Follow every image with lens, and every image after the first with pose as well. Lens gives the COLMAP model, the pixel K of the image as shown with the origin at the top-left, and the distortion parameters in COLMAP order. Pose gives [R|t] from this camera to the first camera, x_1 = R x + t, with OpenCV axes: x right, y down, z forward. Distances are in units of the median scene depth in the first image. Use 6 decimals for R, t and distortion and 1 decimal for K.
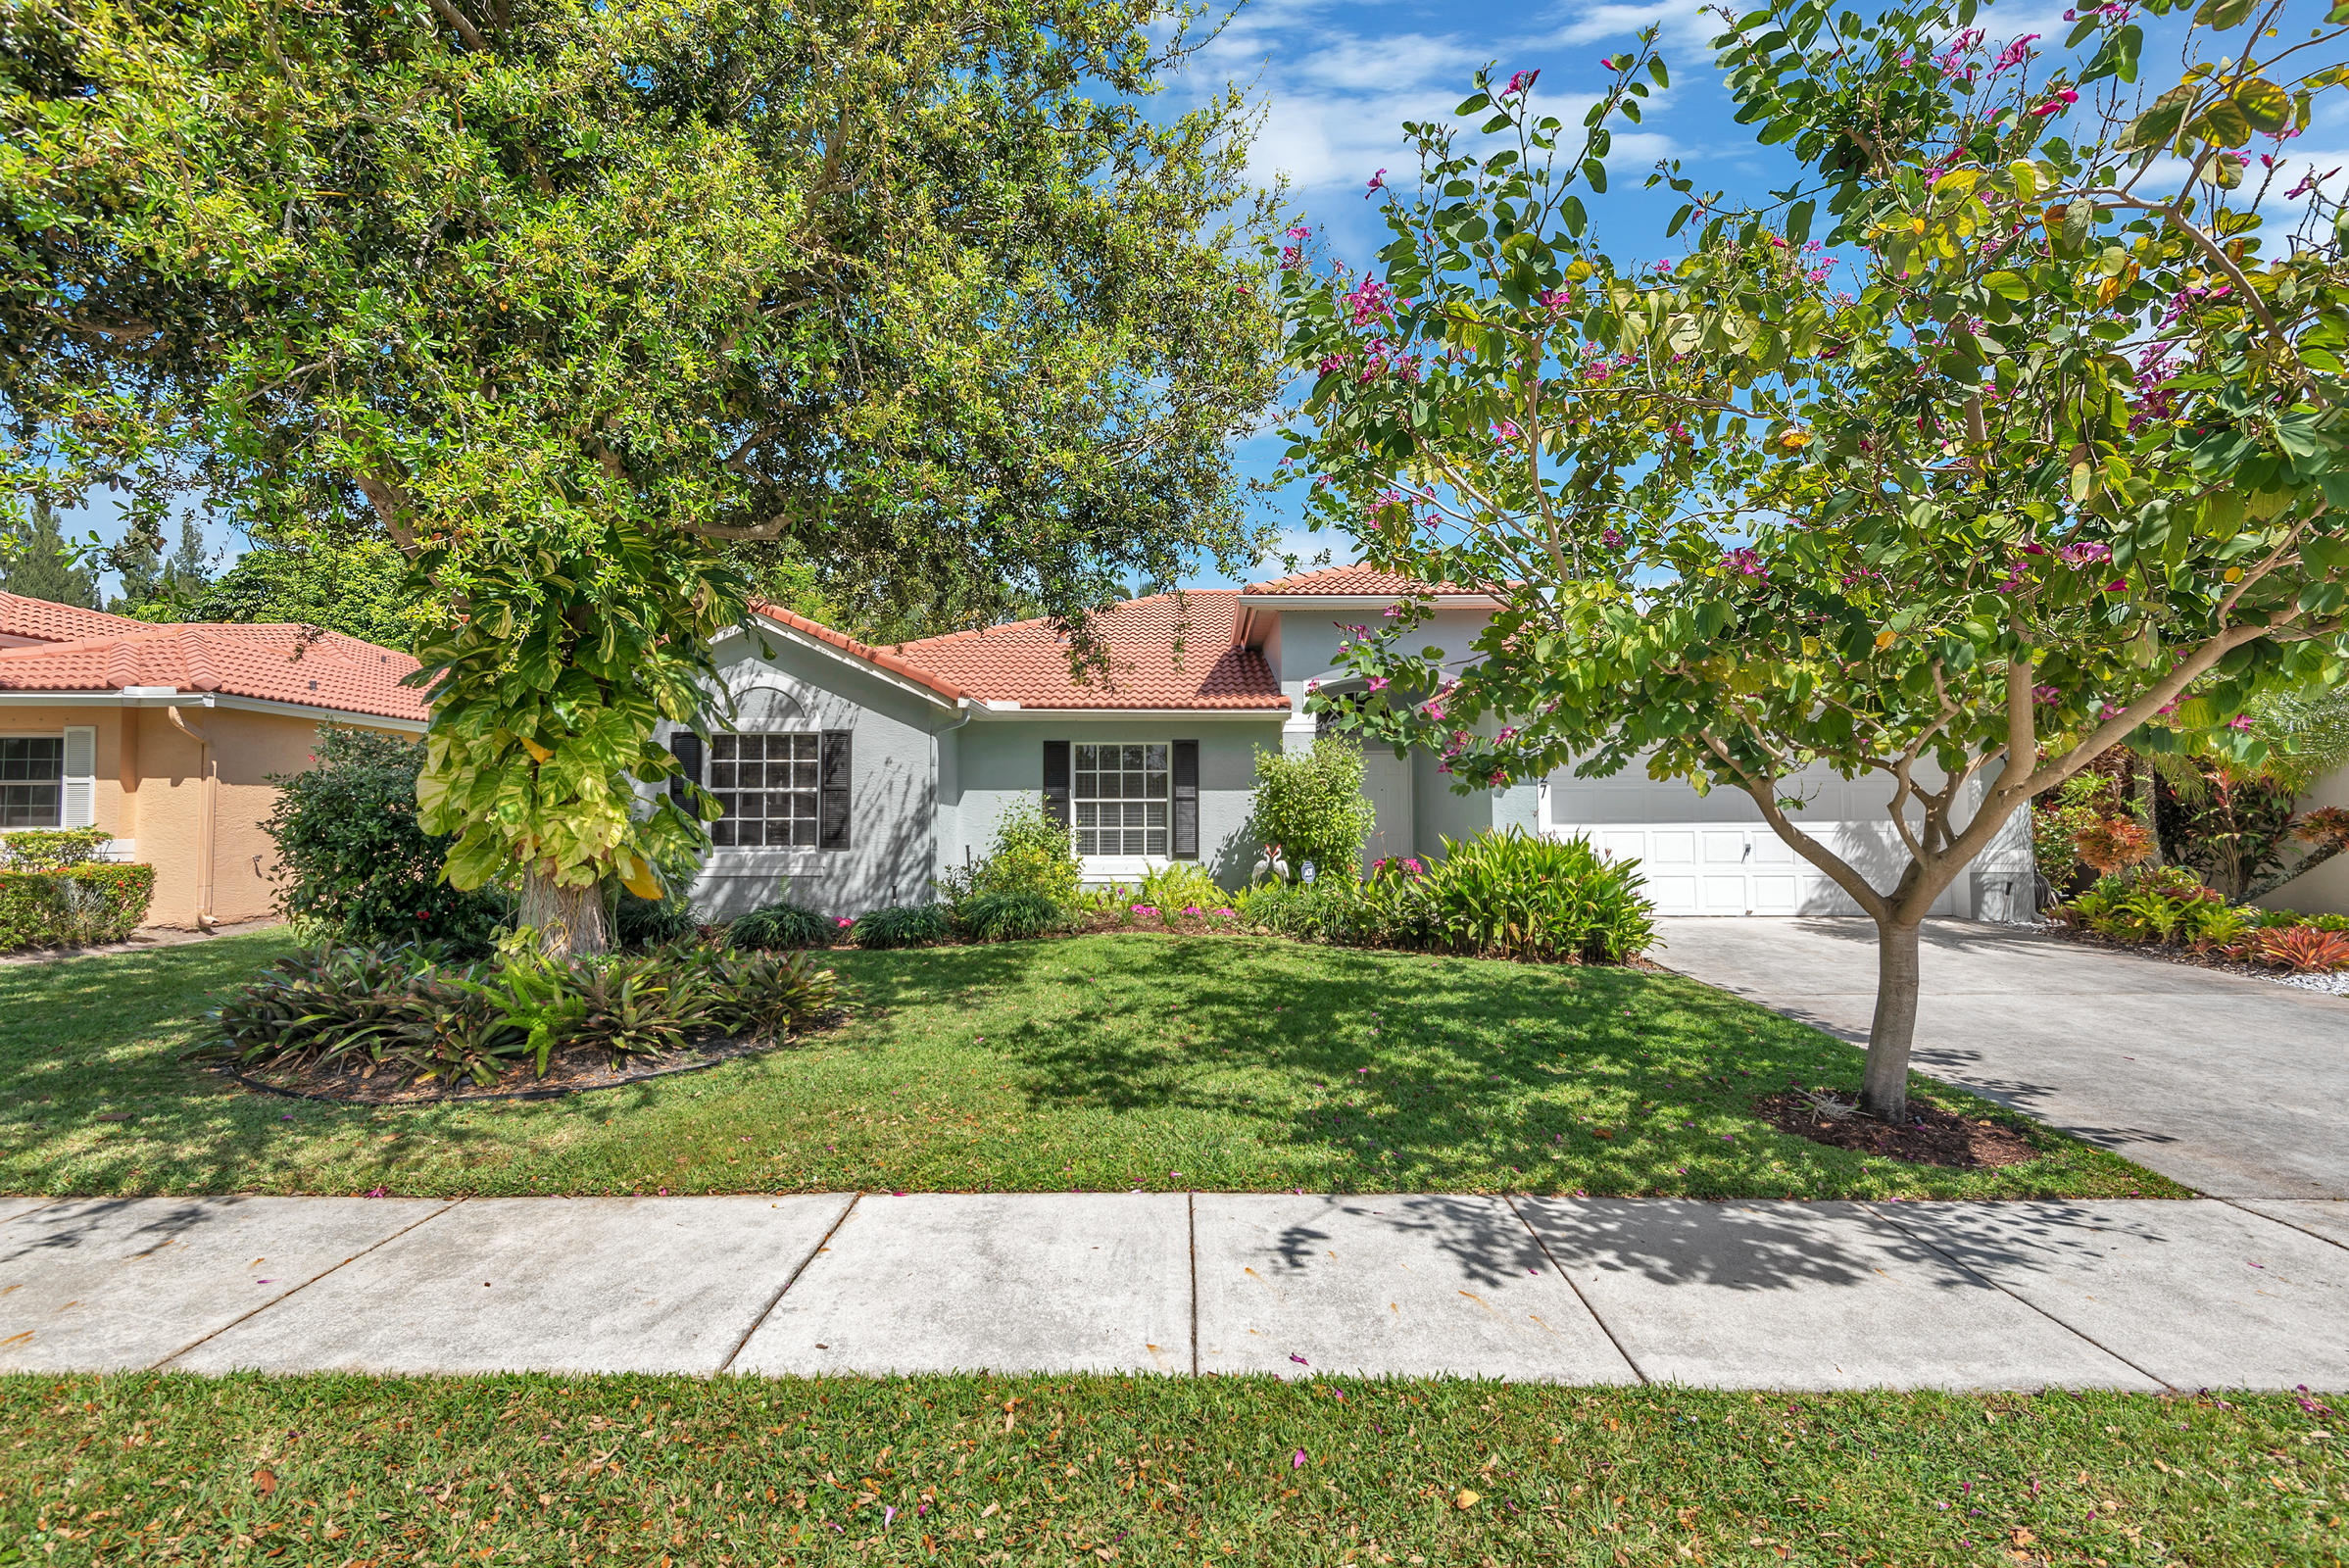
lens RADIAL K [[1091.2, 0, 1178.9], [0, 1091.2, 773.4], [0, 0, 1]] dist [0.024429, -0.013957]
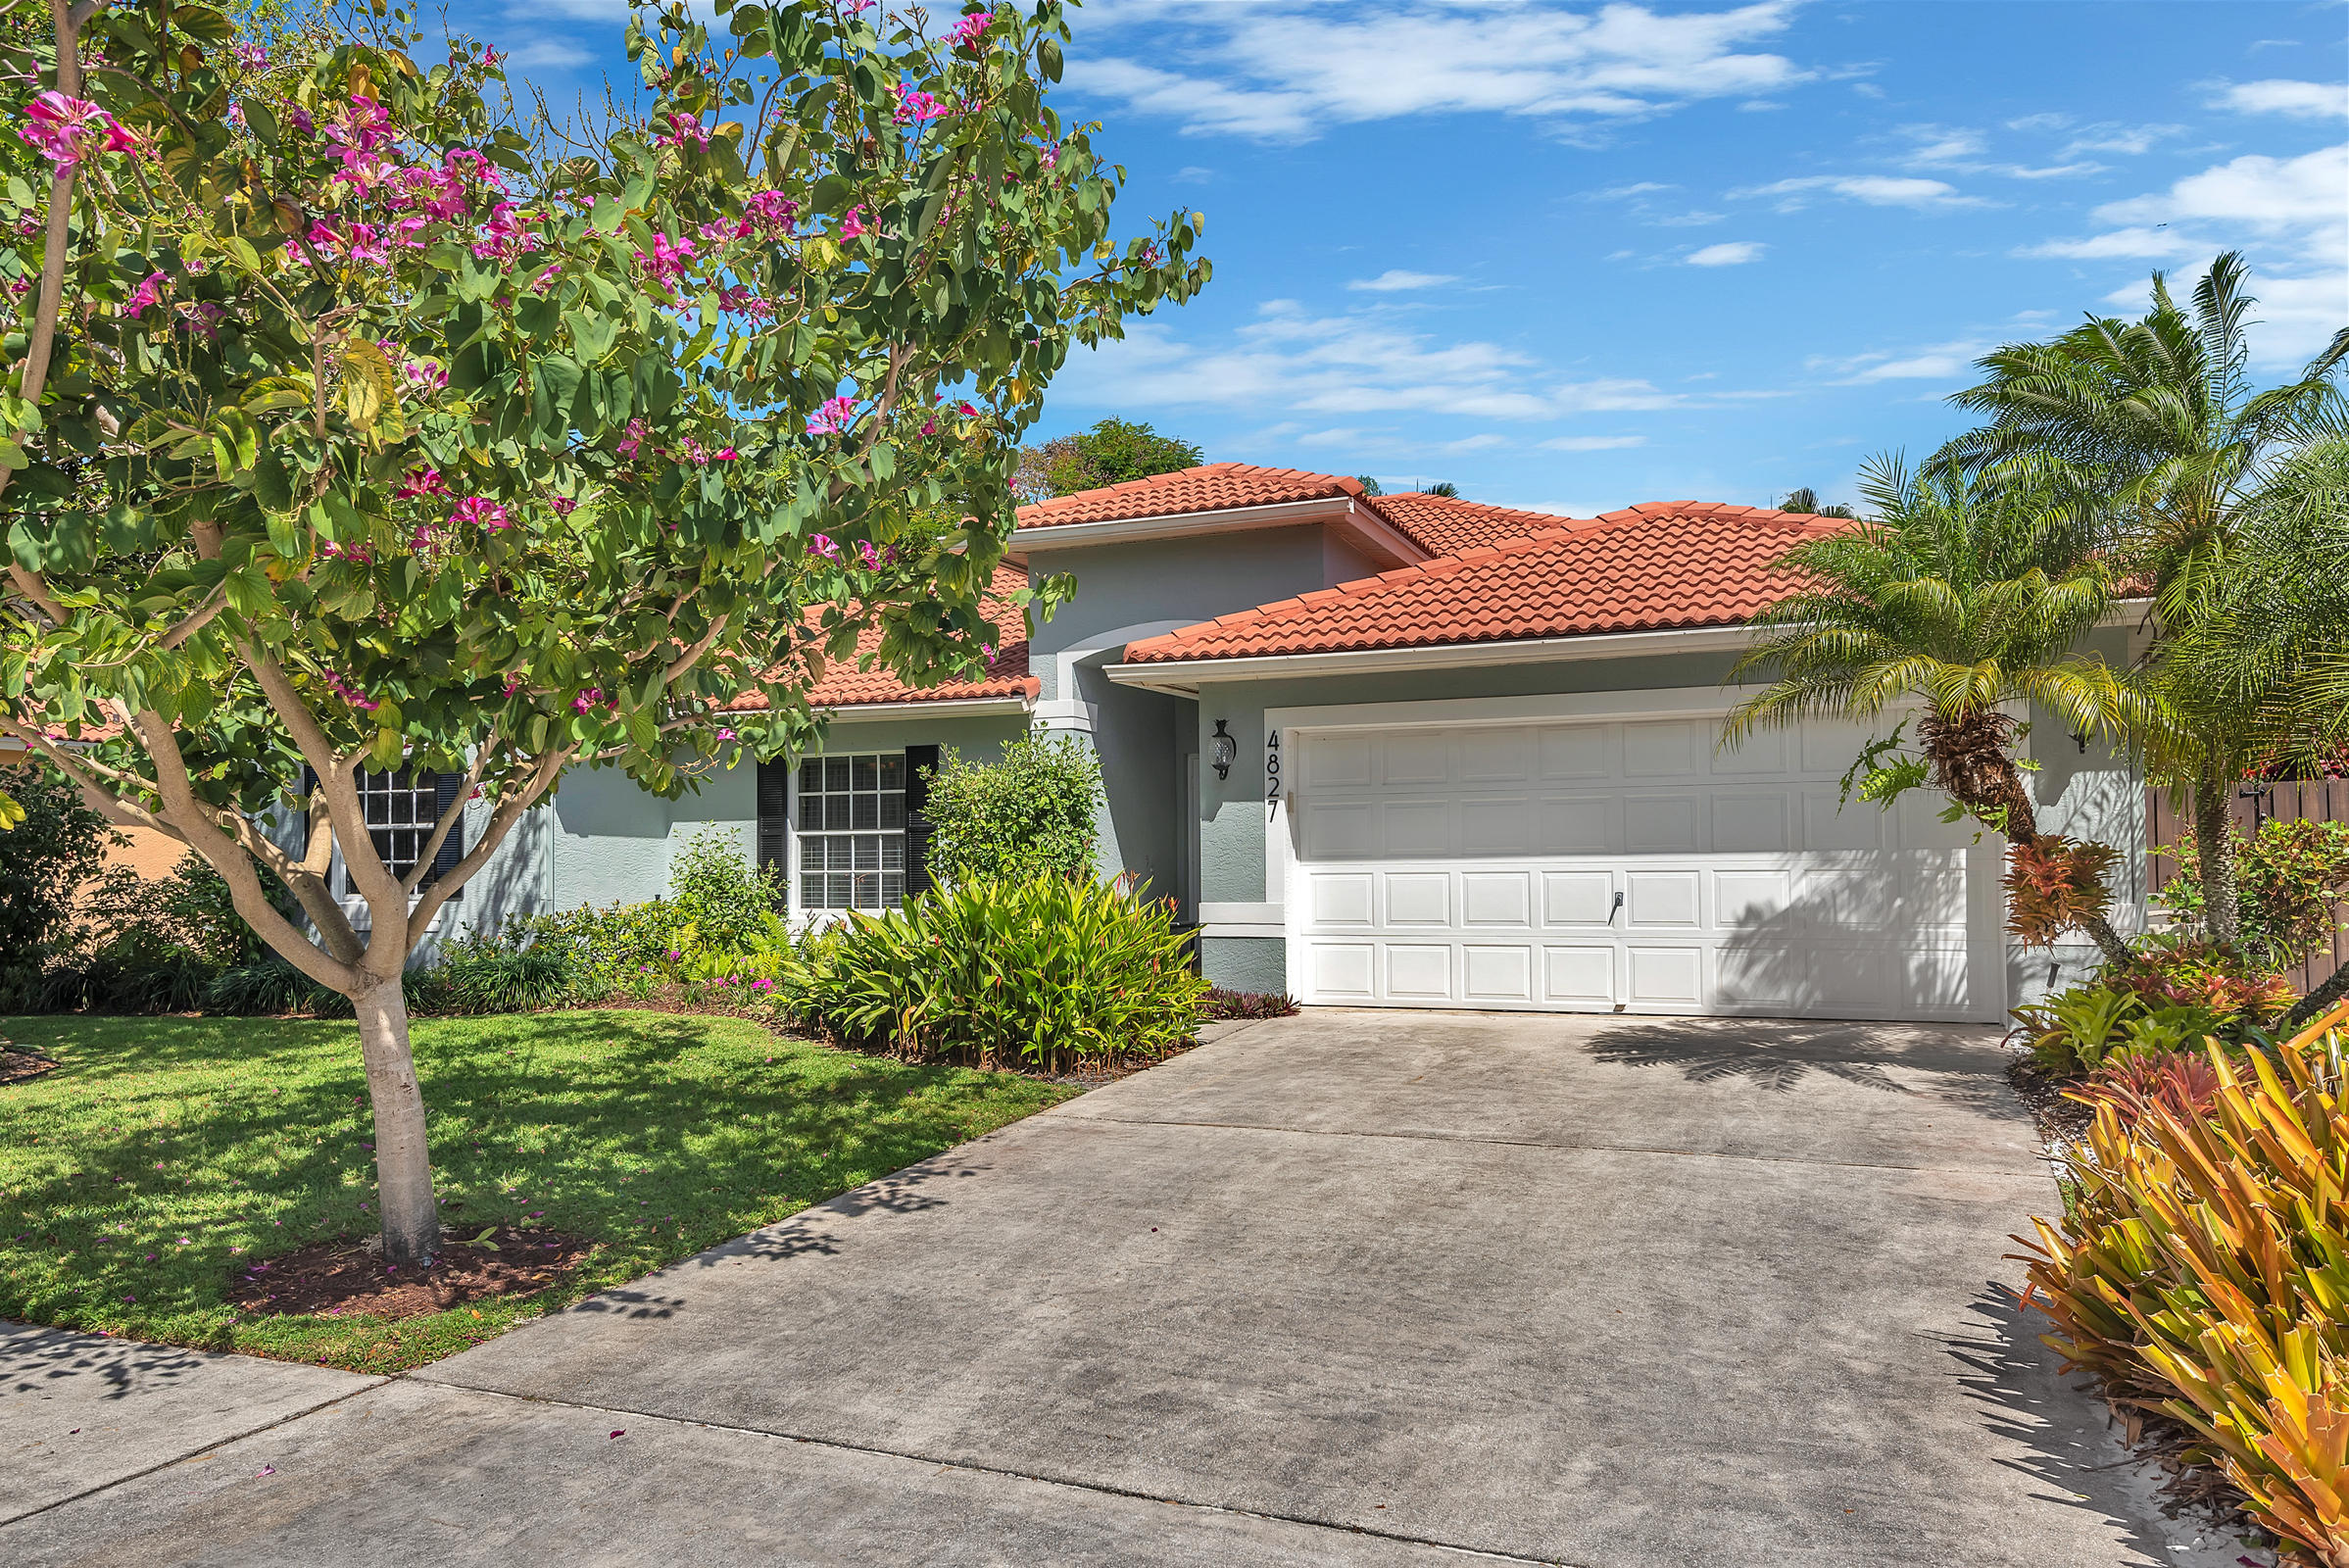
lens RADIAL K [[1707.5, 0, 1184.6], [0, 1707.5, 799.4], [0, 0, 1]] dist [0.007774, 0.001815]
pose [[0.913826, -0.022538, -0.405480, 0.692709], [0.025201, 0.999682, 0.001230, 0.007881], [0.405323, -0.011343, 0.914103, 0.071579]]
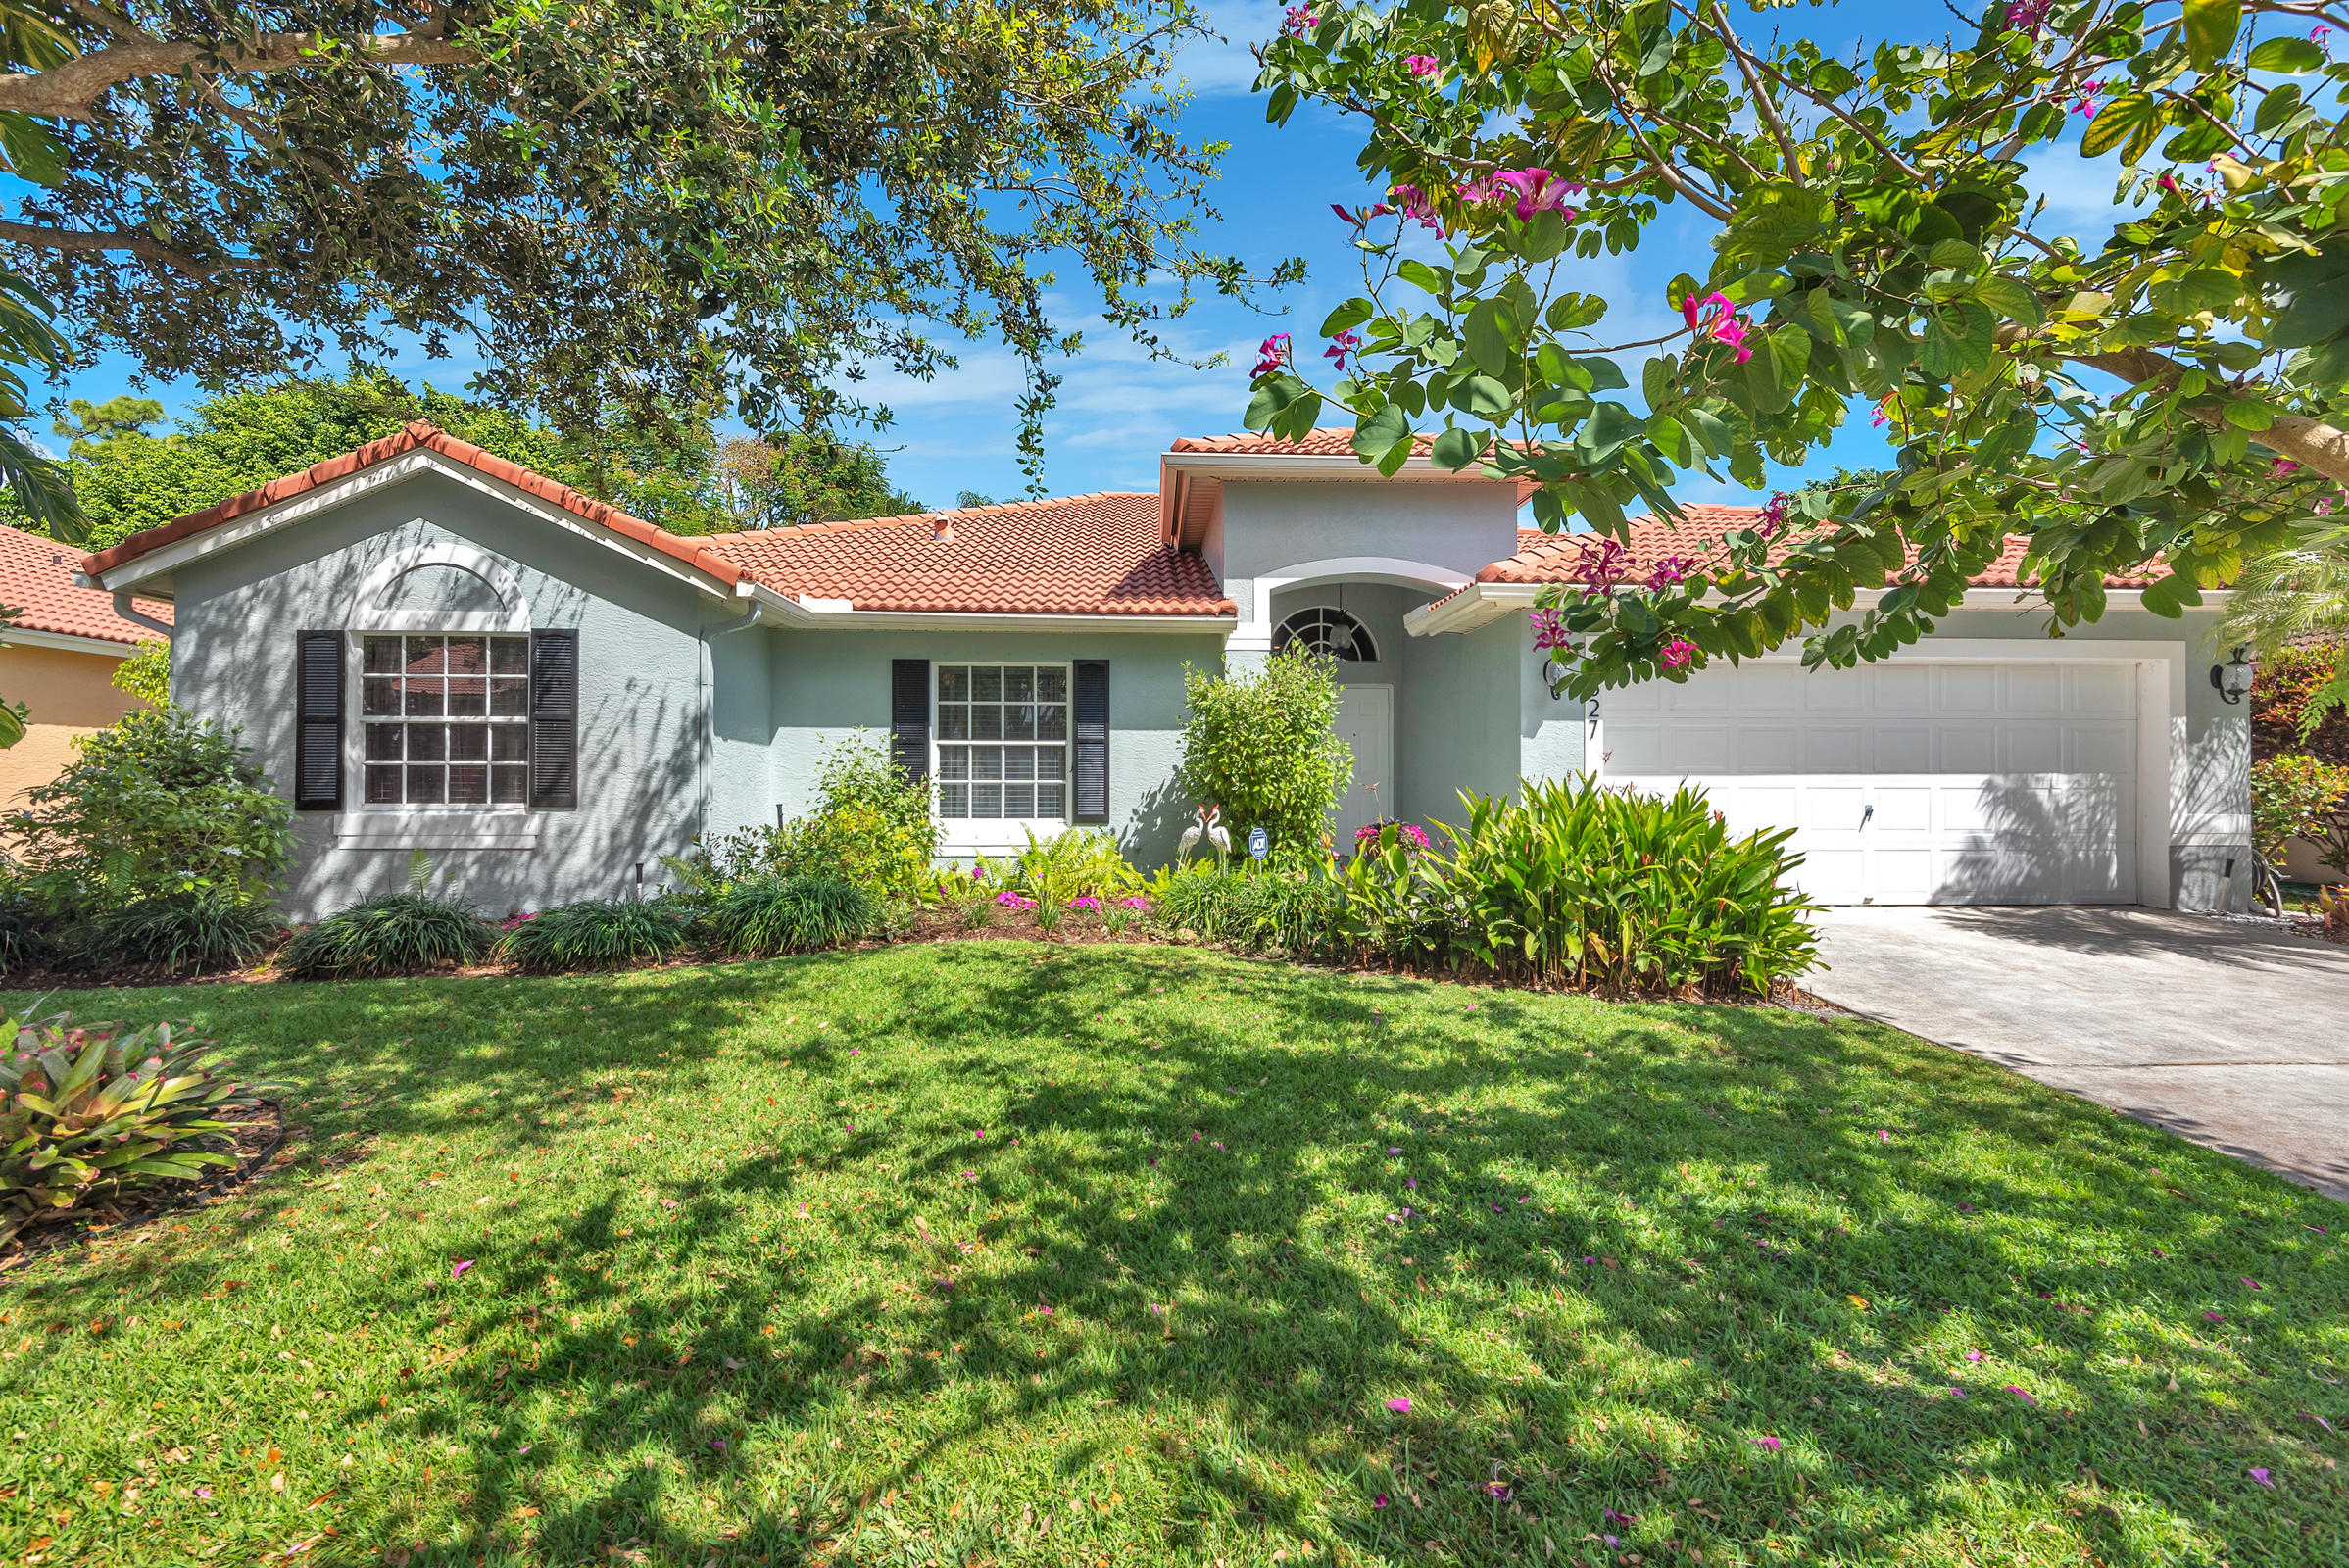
lens RADIAL K [[1091.2, 0, 1191.0], [0, 1091.2, 774.7], [0, 0, 1]] dist [0.024429, -0.013957]
pose [[0.998712, 0.004579, 0.050522, 0.040593], [-0.006267, 0.999426, 0.033293, 0.023706], [-0.050341, -0.033567, 0.998168, 0.312619]]
